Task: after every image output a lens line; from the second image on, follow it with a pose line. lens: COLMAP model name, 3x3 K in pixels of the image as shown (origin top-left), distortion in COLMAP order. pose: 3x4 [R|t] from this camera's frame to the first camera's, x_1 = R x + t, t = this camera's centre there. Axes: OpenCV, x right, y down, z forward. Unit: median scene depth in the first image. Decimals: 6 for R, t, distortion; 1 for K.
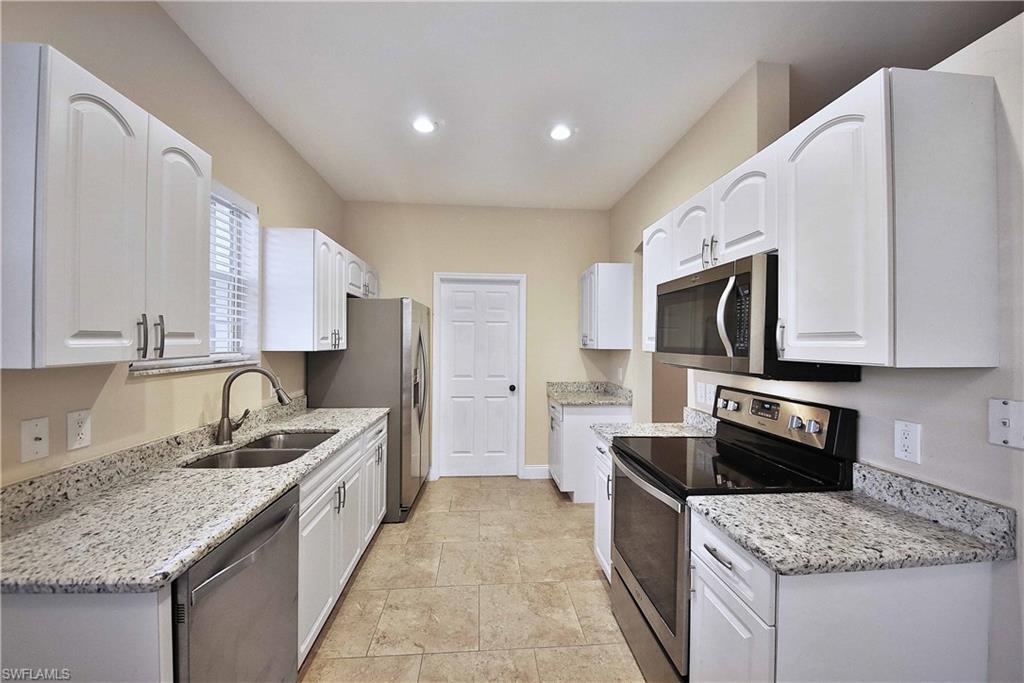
lens RADIAL K [[402.4, 0, 511.7], [0, 402.4, 341.7], [0, 0, 1]] dist [-0.008925, -0.000707]
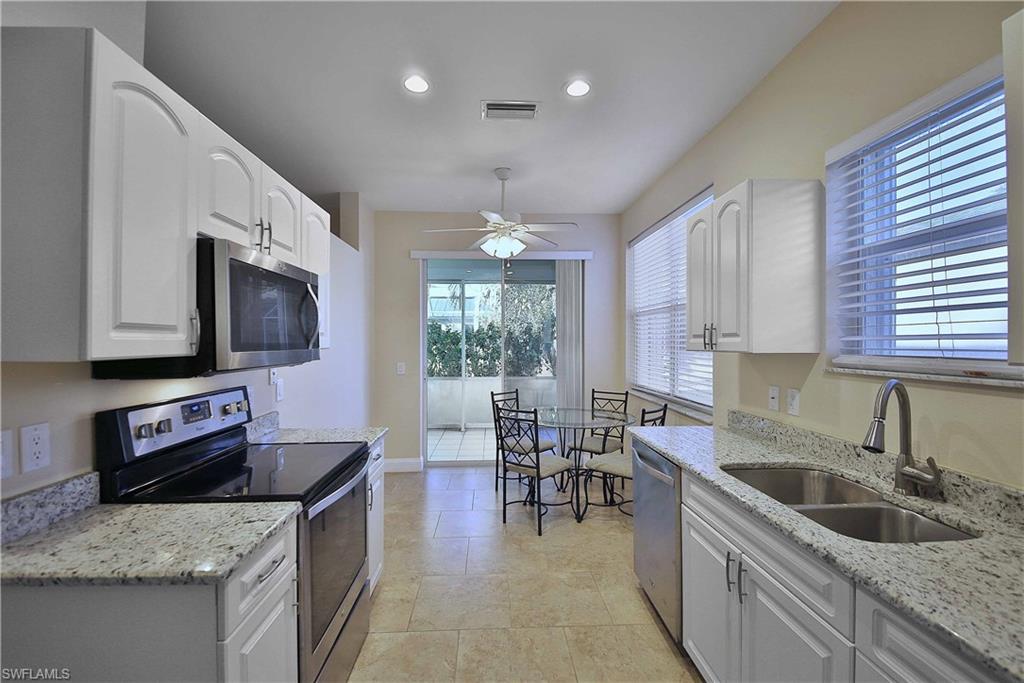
lens RADIAL K [[423.0, 0, 507.6], [0, 423.0, 340.0], [0, 0, 1]] dist [-0.016625, -0.001419]
pose [[-0.999464, -0.005962, 0.032203, -0.088212], [-0.005944, 0.999982, 0.000662, 0.004248], [-0.032207, 0.000470, -0.999481, 1.966484]]
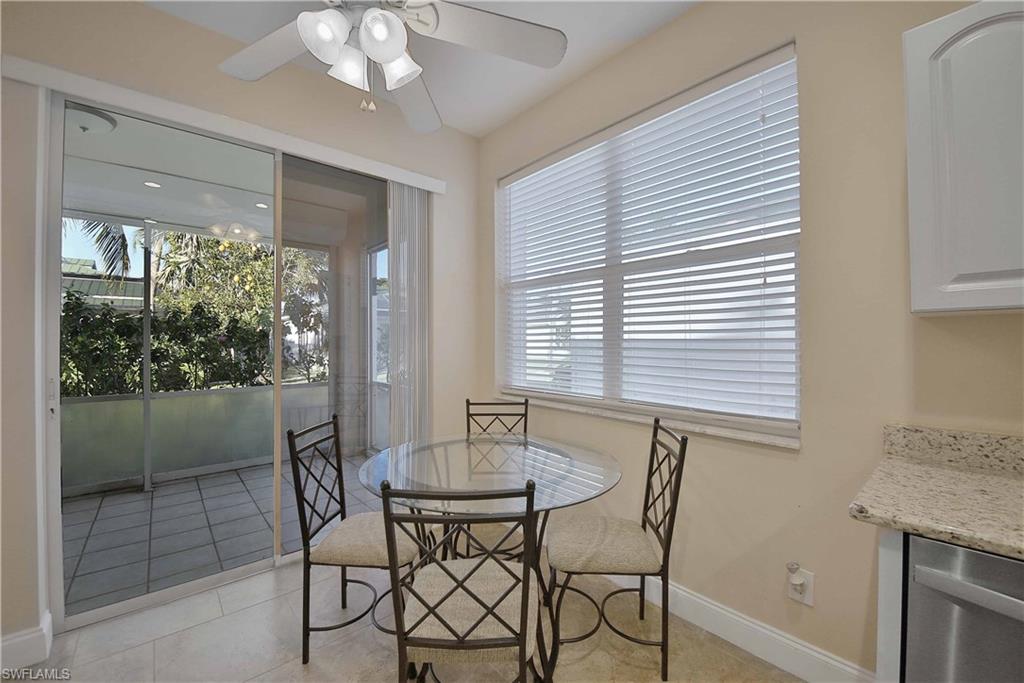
lens RADIAL K [[402.4, 0, 518.8], [0, 402.4, 340.1], [0, 0, 1]] dist [-0.008925, -0.000707]
pose [[-0.795067, -0.005164, -0.606499, 0.223793], [-0.005012, 0.999986, -0.001944, 0.084274], [0.606501, 0.001494, -0.795082, 0.659415]]
